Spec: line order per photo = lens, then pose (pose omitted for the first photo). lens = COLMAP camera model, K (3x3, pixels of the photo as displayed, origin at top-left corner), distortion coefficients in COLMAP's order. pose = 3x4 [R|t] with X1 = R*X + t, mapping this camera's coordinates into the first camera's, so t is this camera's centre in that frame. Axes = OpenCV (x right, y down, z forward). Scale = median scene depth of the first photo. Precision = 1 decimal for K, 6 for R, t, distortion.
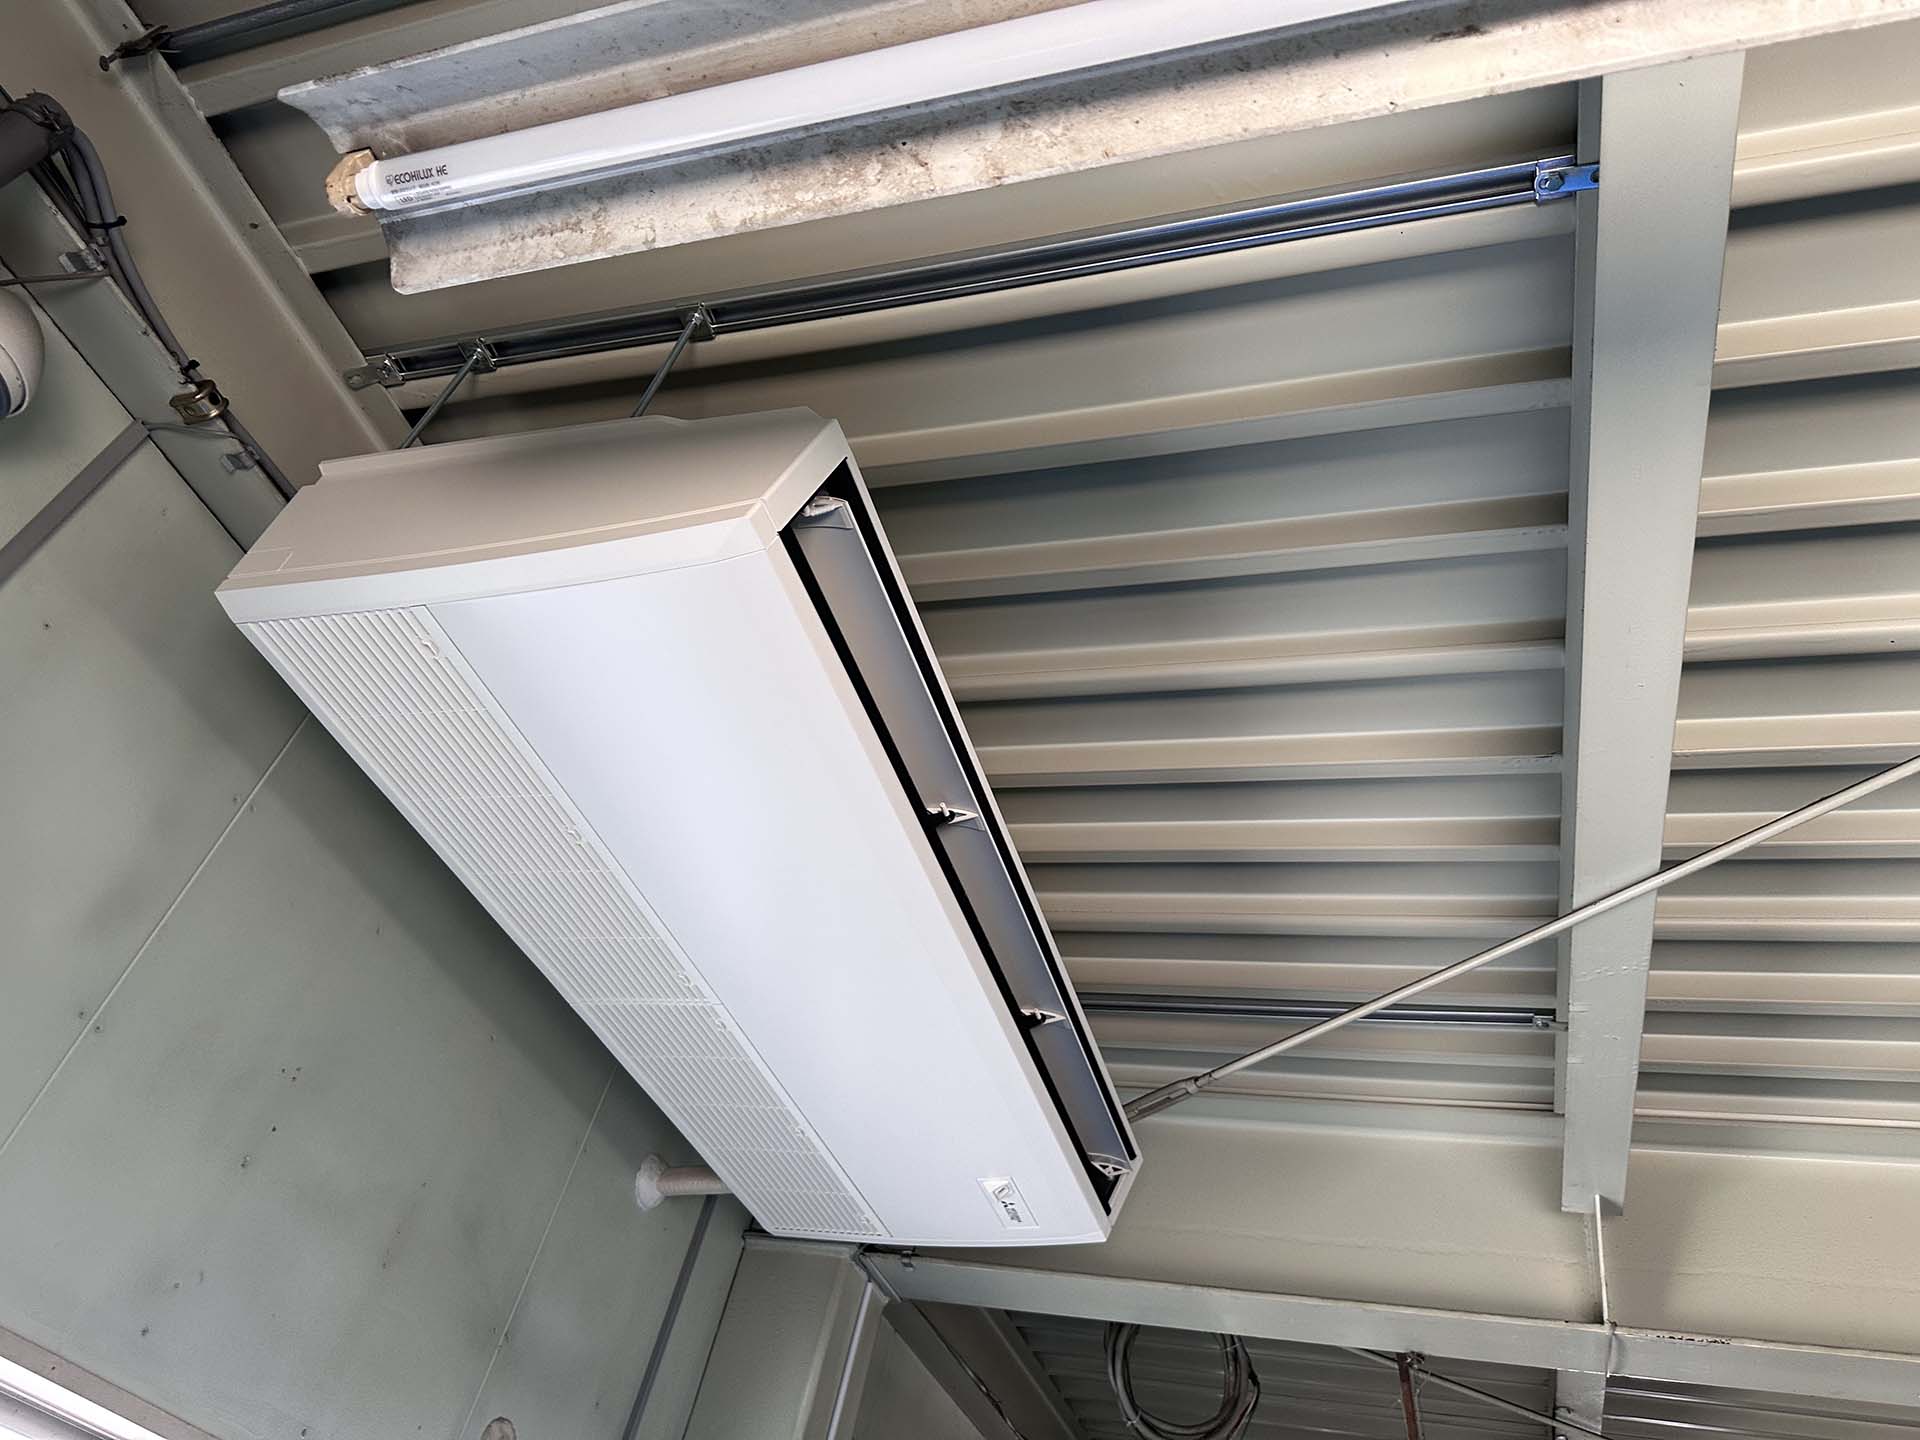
lens RADIAL K [[1361.1, 0, 973.4], [0, 1361.1, 715.8], [0, 0, 1]] dist [0.027224, -0.045295]
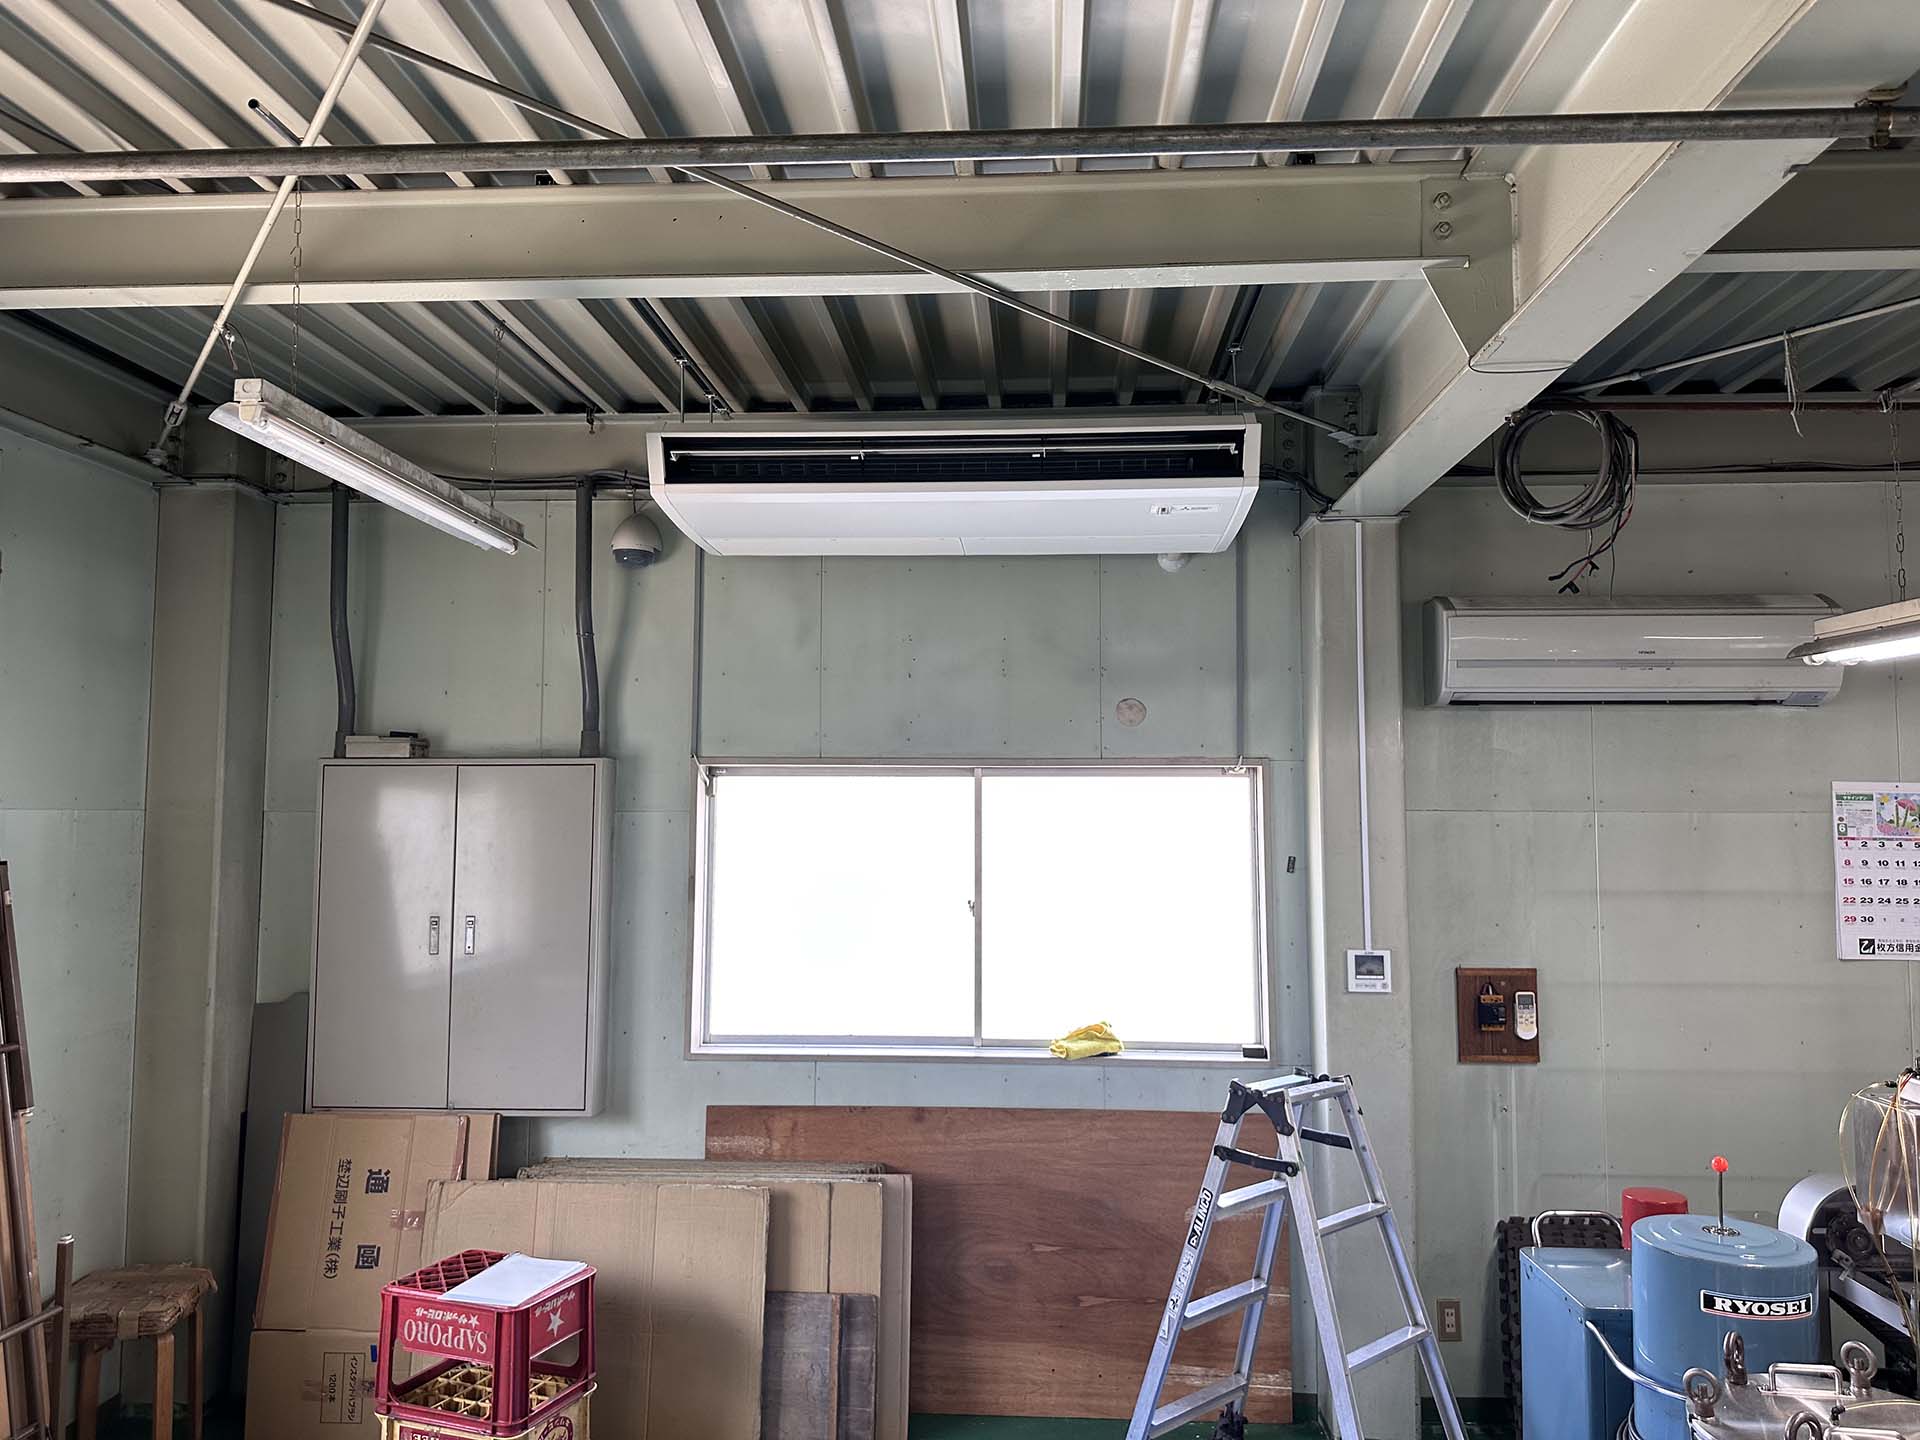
lens RADIAL K [[1361.1, 0, 944.1], [0, 1361.1, 711.7], [0, 0, 1]] dist [0.027224, -0.045295]
pose [[0.213869, -0.270991, -0.938522, 1.460216], [0.683859, 0.727594, -0.054251, 0.438750], [0.697565, -0.630214, 0.340930, 0.097739]]
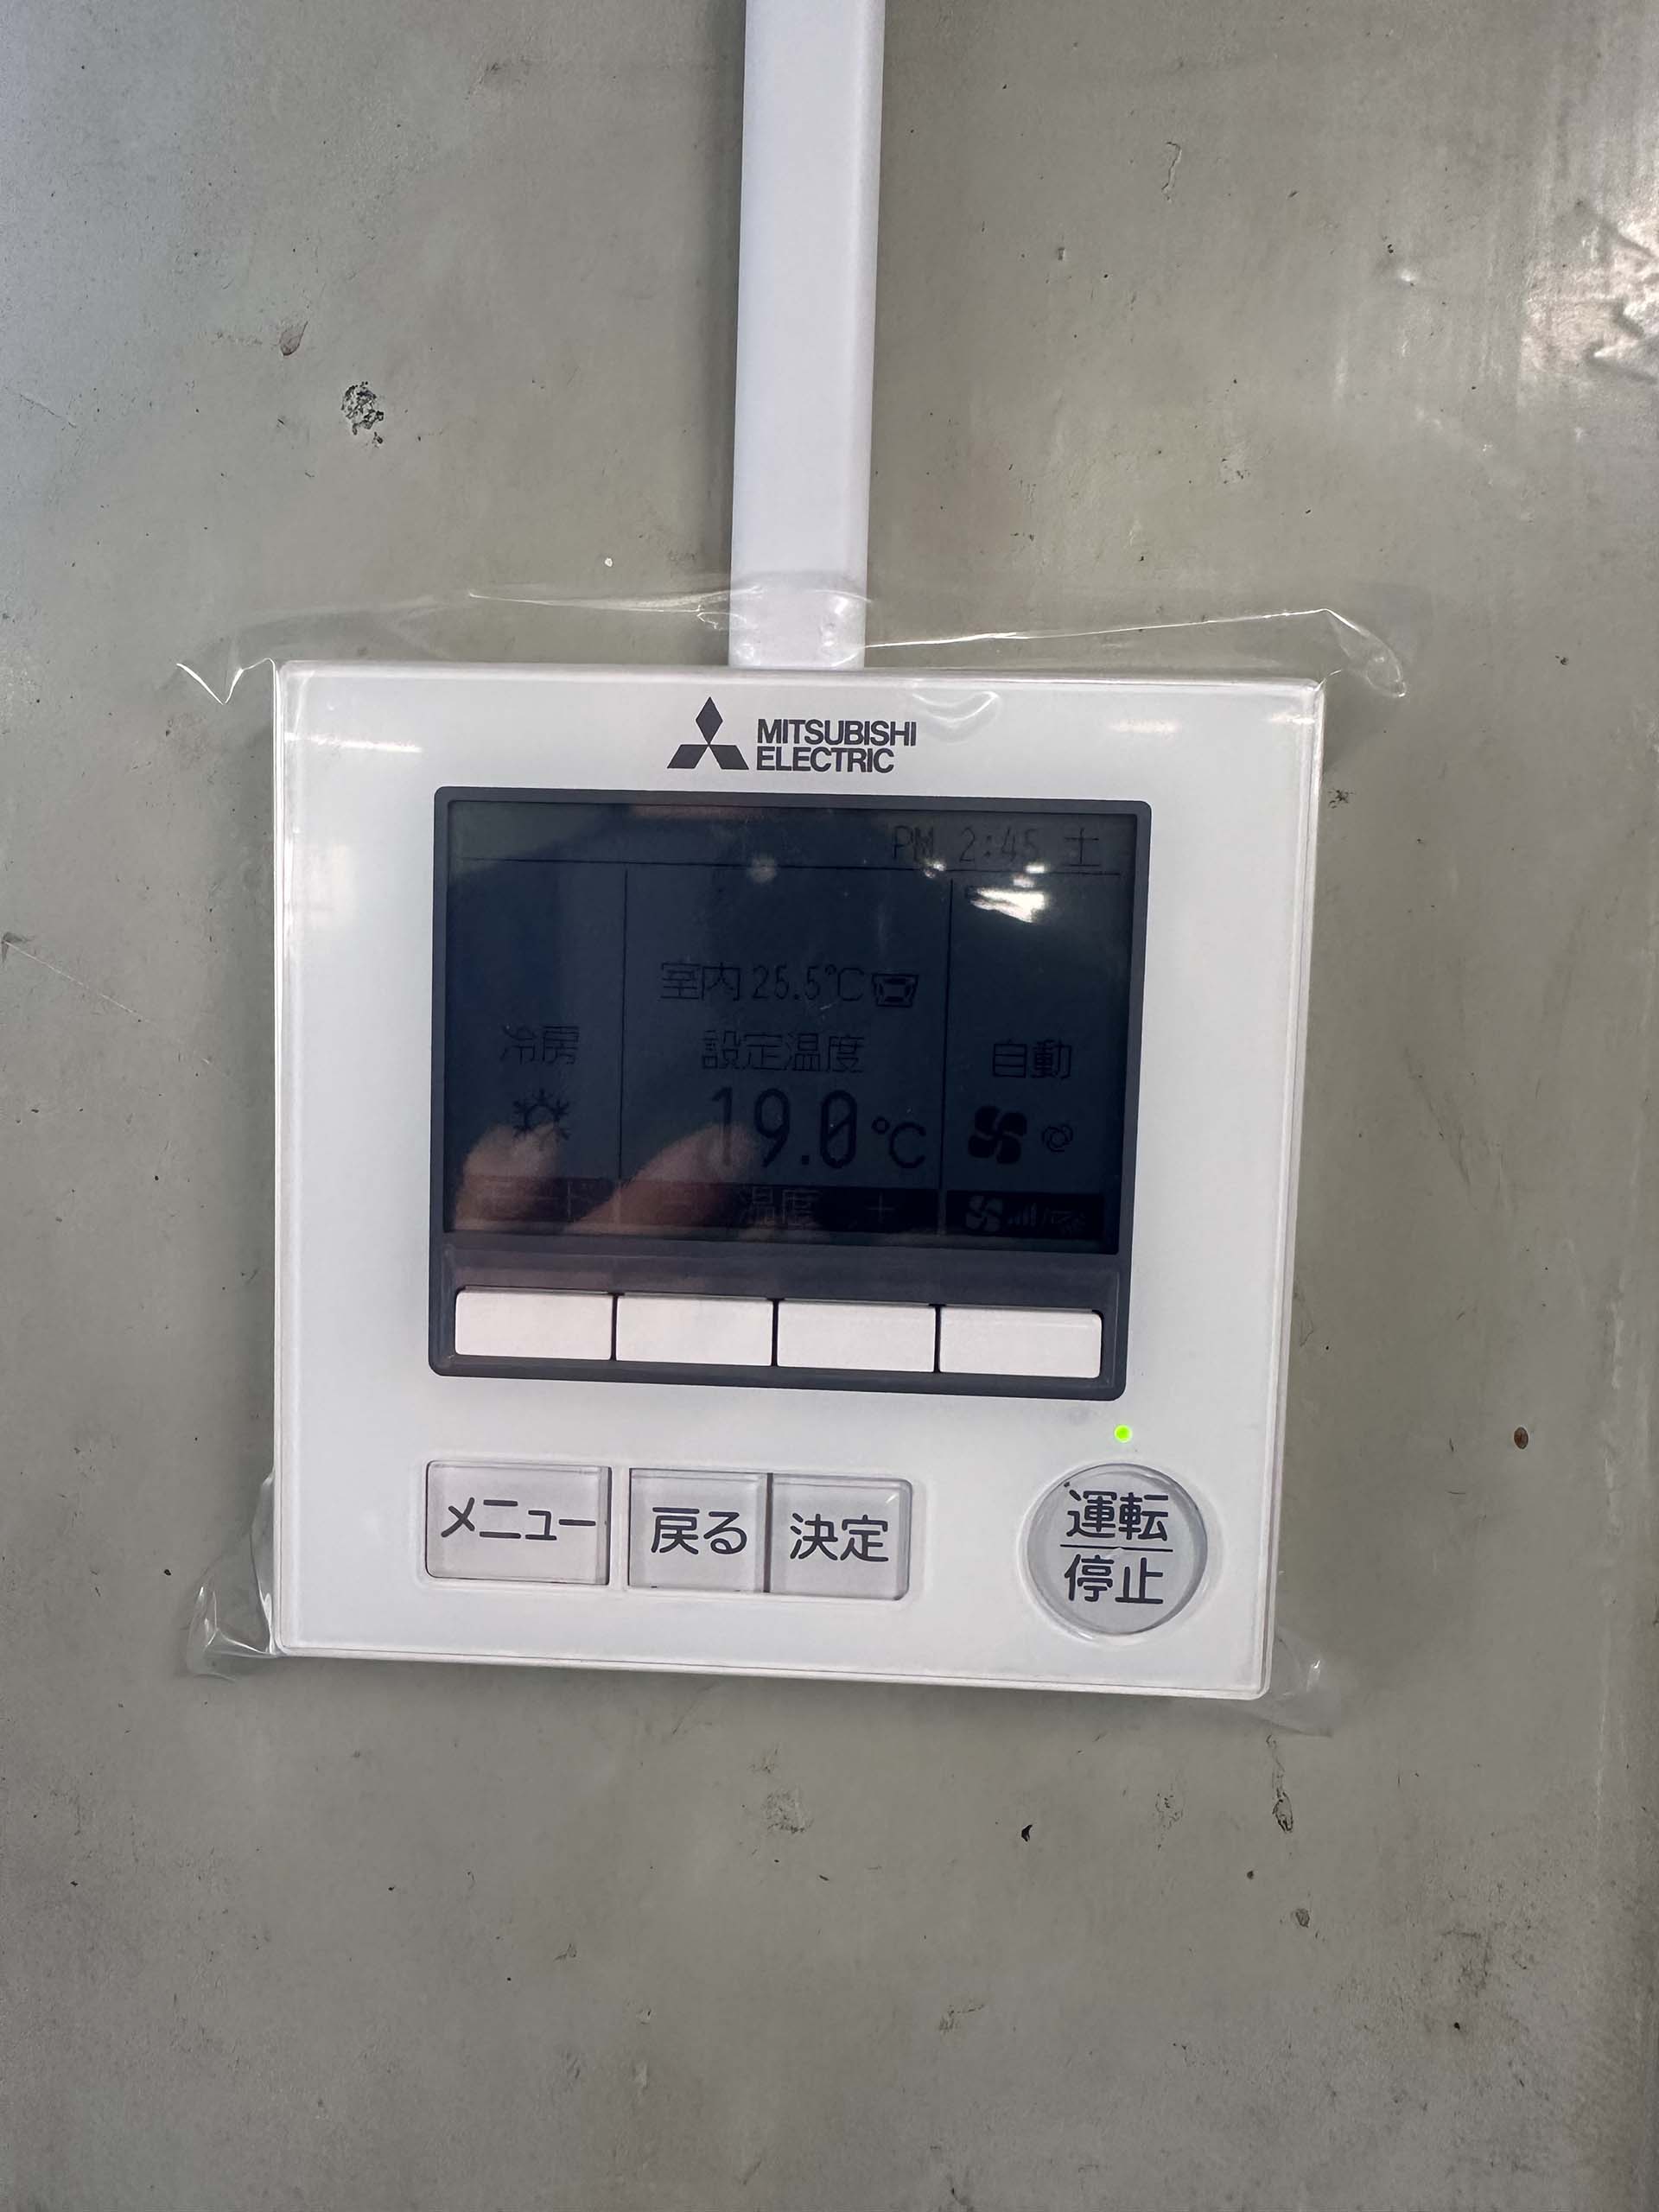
lens RADIAL K [[1568.1, 0, 821.2], [0, 1568.1, 1097.5], [0, 0, 1]] dist [0.027224, -0.045295]
pose [[0.253331, -0.093551, -0.962846, -0.131404], [0.661242, 0.743238, 0.101763, 0.966796], [0.706104, -0.662454, 0.250145, 0.876571]]
